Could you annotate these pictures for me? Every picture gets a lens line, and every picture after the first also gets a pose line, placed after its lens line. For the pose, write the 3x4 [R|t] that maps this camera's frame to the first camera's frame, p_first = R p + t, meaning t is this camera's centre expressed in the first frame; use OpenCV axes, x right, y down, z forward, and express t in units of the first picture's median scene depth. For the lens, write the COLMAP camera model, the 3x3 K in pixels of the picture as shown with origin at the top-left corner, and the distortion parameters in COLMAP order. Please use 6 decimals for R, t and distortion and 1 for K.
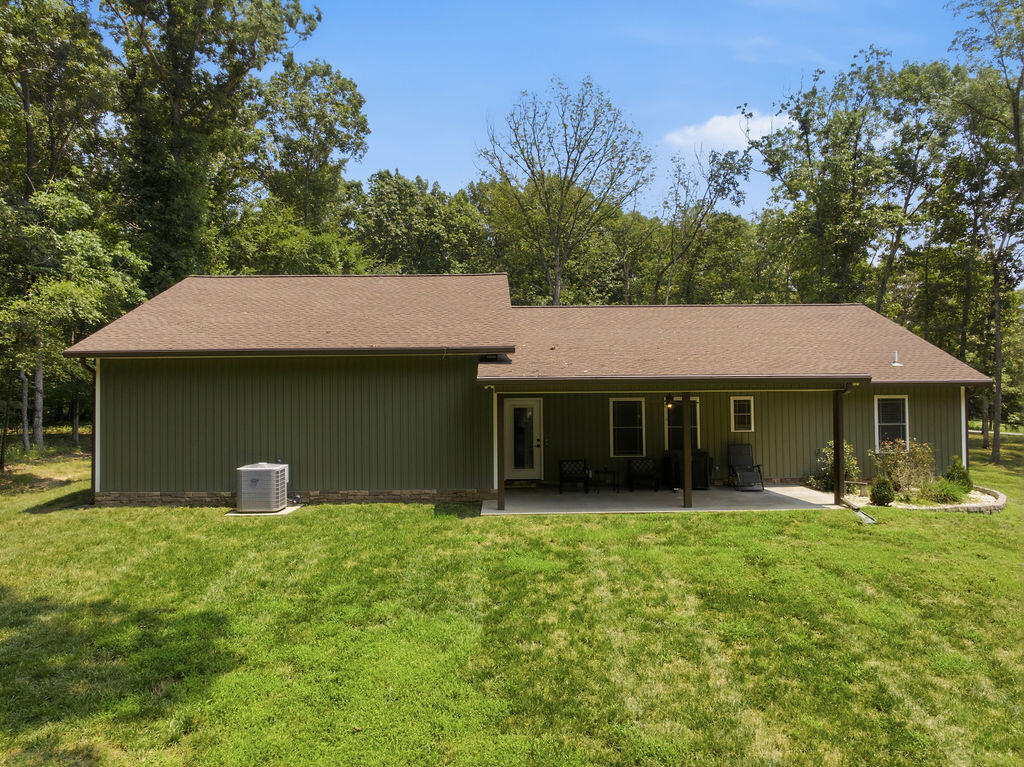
lens RADIAL K [[718.8, 0, 509.0], [0, 718.8, 384.1], [0, 0, 1]] dist [-0.008716, 0.000296]
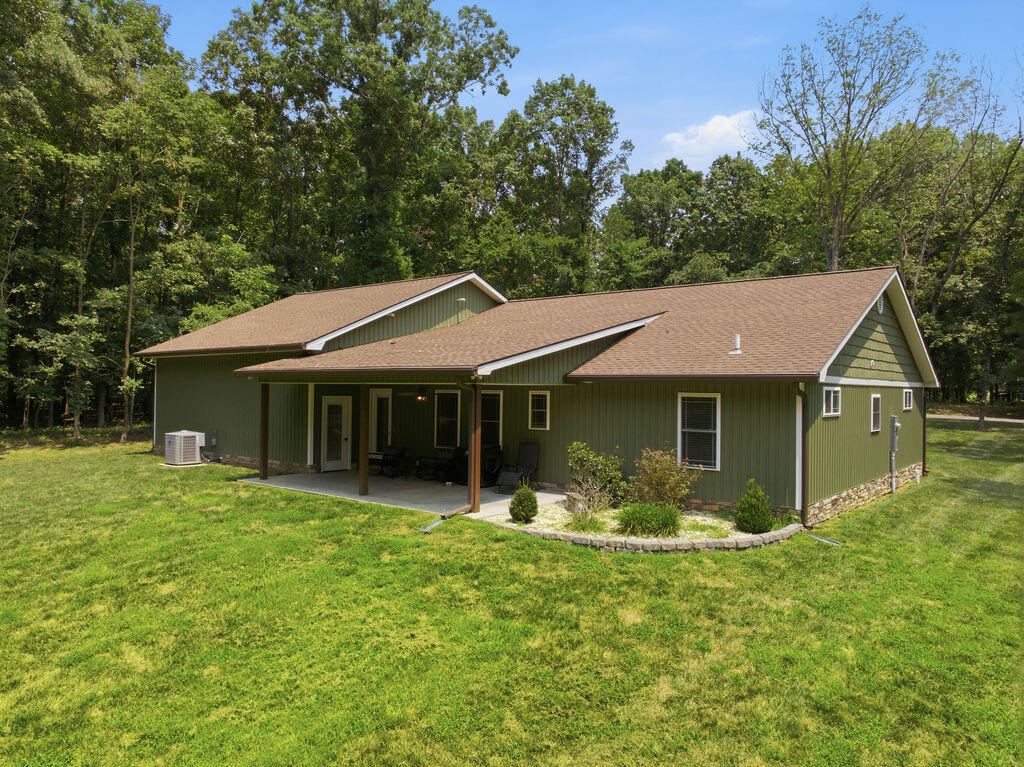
lens RADIAL K [[718.8, 0, 508.3], [0, 718.8, 381.9], [0, 0, 1]] dist [-0.008716, 0.000296]
pose [[0.769654, 0.011356, -0.638361, 0.872697], [-0.006886, 0.999931, 0.009485, -0.002198], [0.638424, -0.002905, 0.769679, 0.274839]]
